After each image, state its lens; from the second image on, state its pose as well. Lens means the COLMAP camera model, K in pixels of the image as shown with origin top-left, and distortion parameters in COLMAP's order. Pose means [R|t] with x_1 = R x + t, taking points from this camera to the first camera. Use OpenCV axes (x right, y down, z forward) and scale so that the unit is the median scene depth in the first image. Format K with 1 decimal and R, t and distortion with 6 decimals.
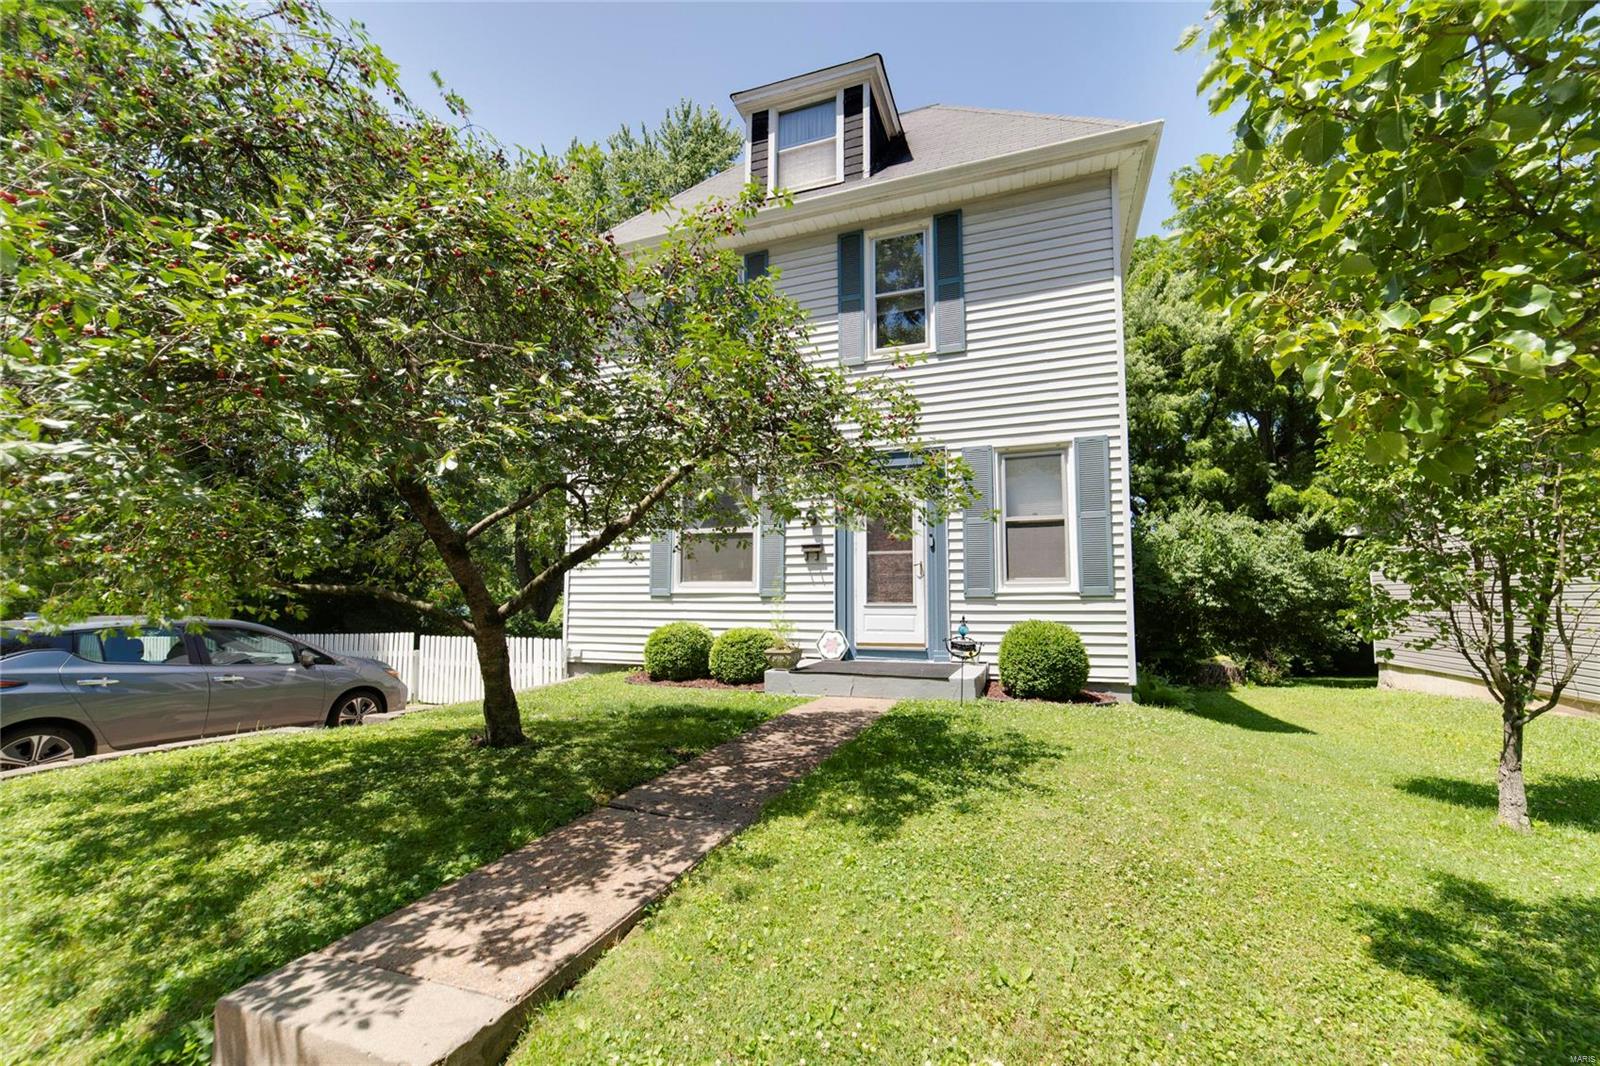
lens RADIAL K [[628.9, 0, 804.6], [0, 628.9, 542.4], [0, 0, 1]] dist [-0.008851, 0.000011]
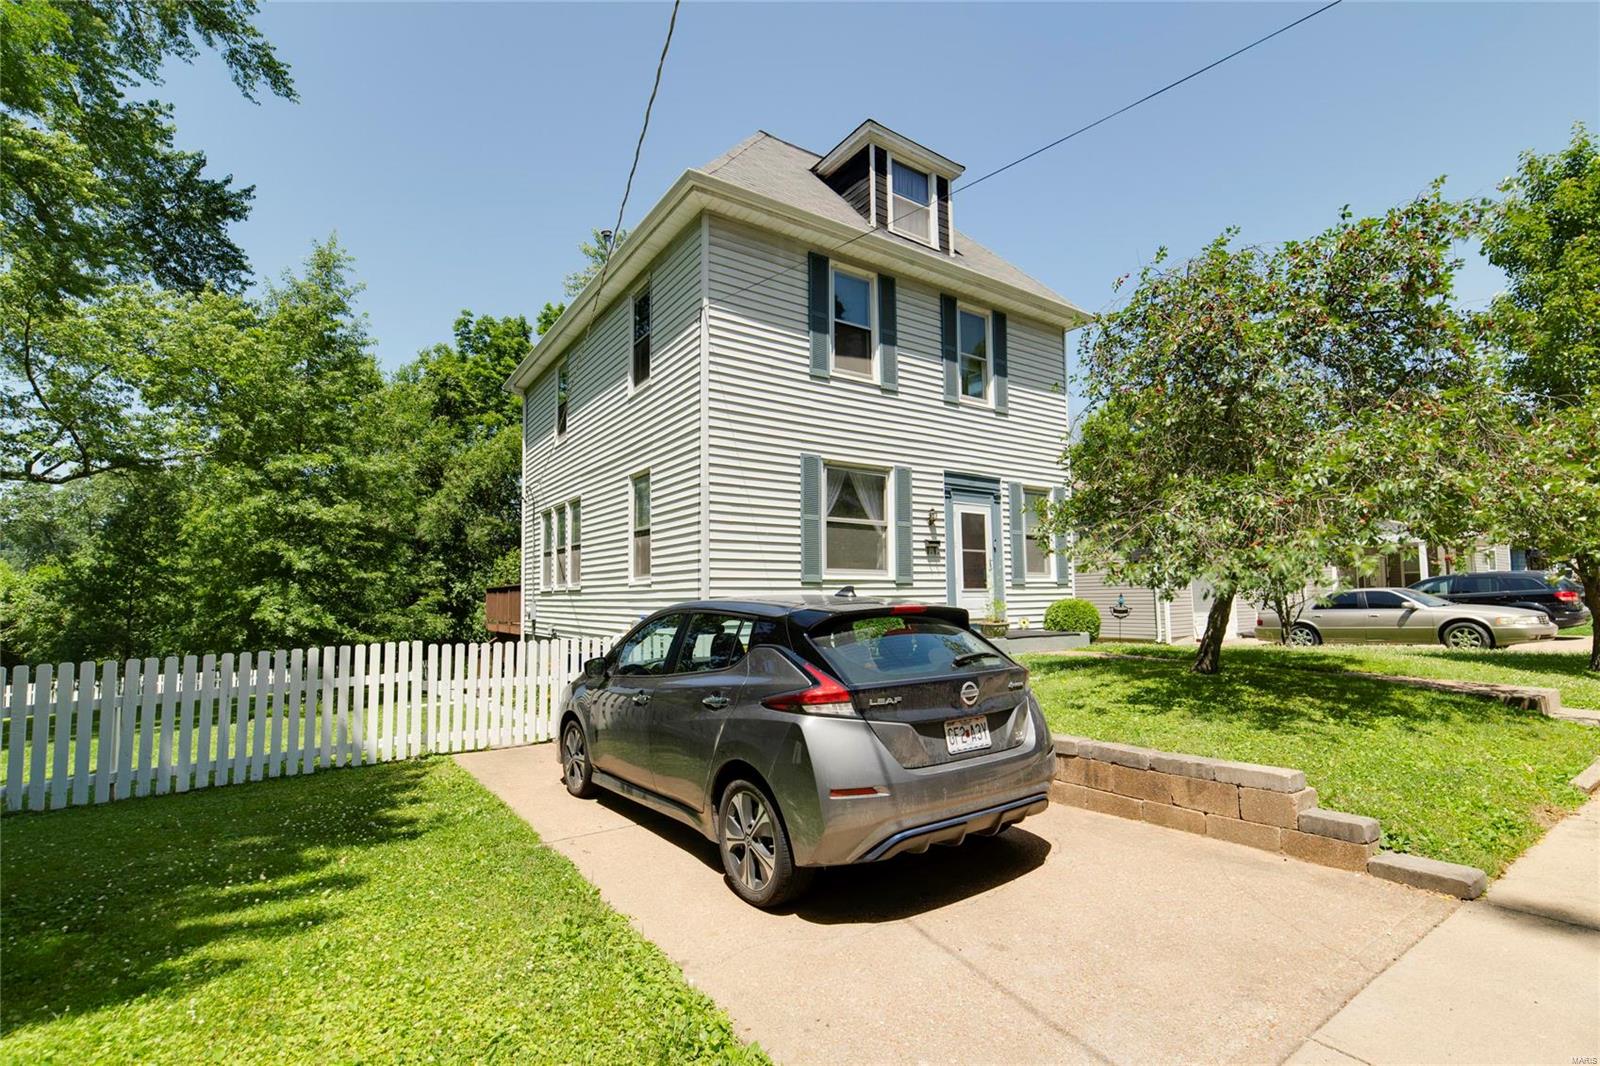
lens RADIAL K [[713.9, 0, 791.7], [0, 713.9, 531.8], [0, 0, 1]] dist [-0.011617, -0.000326]
pose [[0.588842, 0.069499, 0.805255, -1.282587], [-0.062789, 0.997219, -0.040153, 0.059197], [-0.805806, -0.026918, 0.591568, 0.408049]]
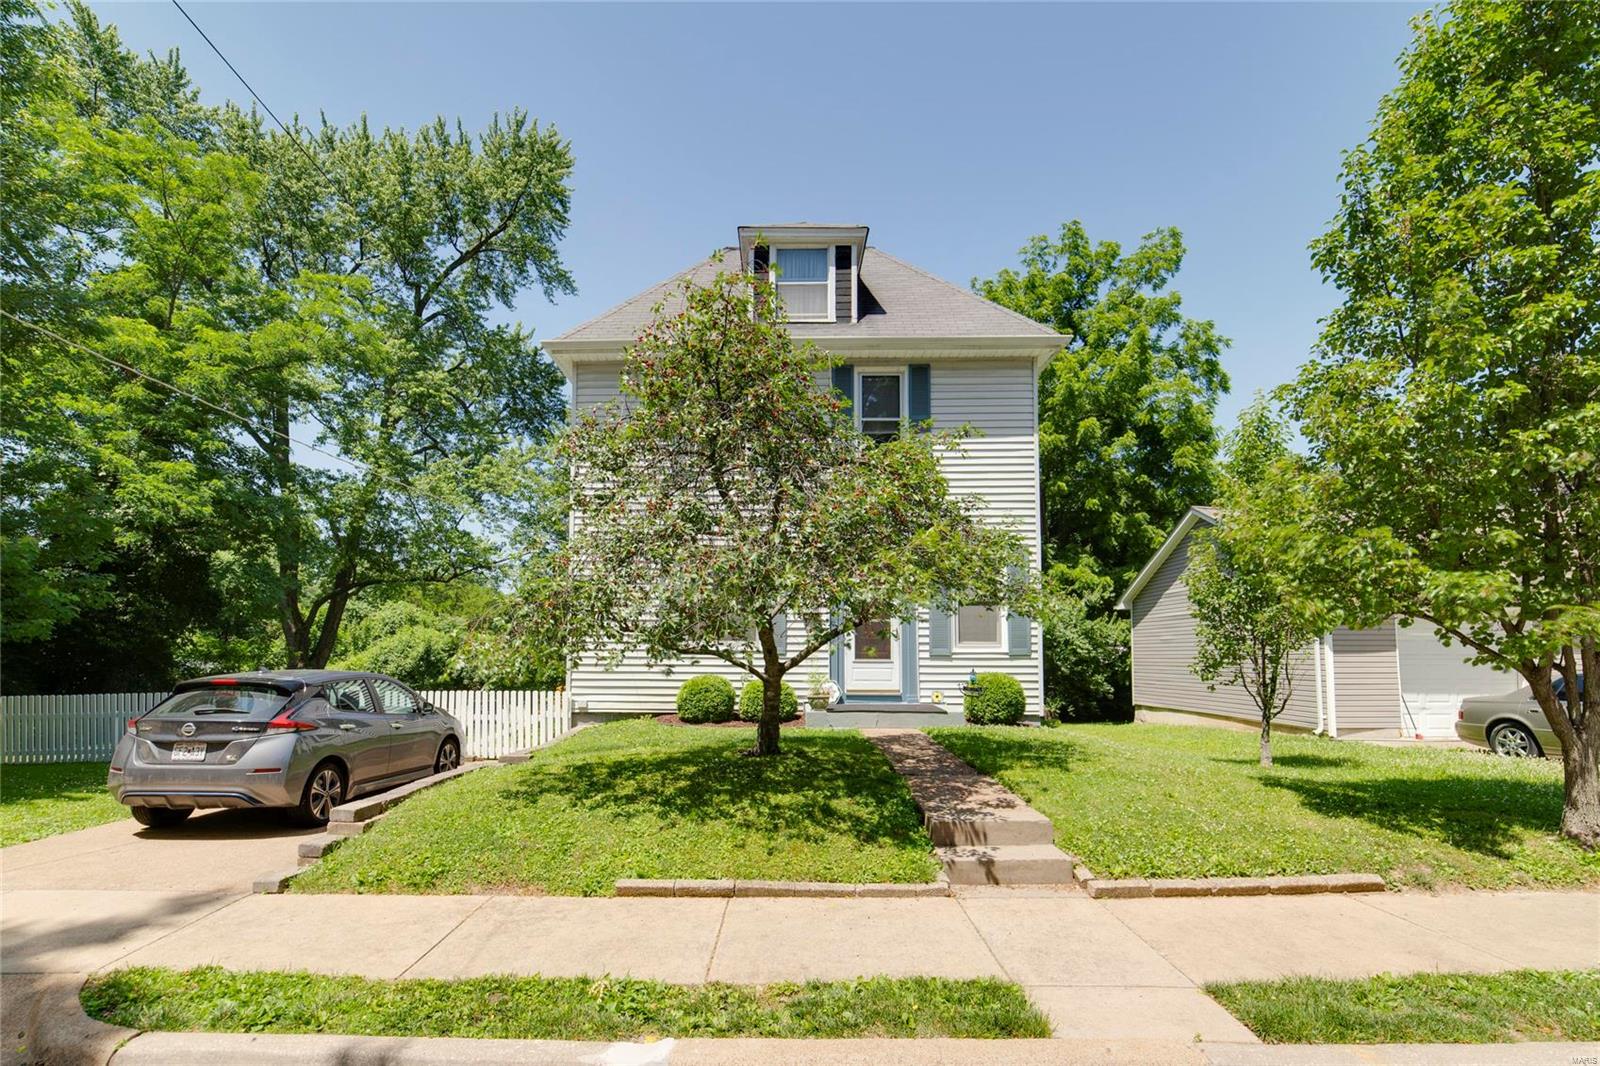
lens RADIAL K [[713.9, 0, 748.1], [0, 713.9, 588.8], [0, 0, 1]] dist [-0.011617, -0.000326]
pose [[0.951357, 0.033776, 0.306234, -0.551226], [-0.033789, 0.999415, -0.005258, -0.032860], [-0.306233, -0.005345, 0.951942, -0.318309]]
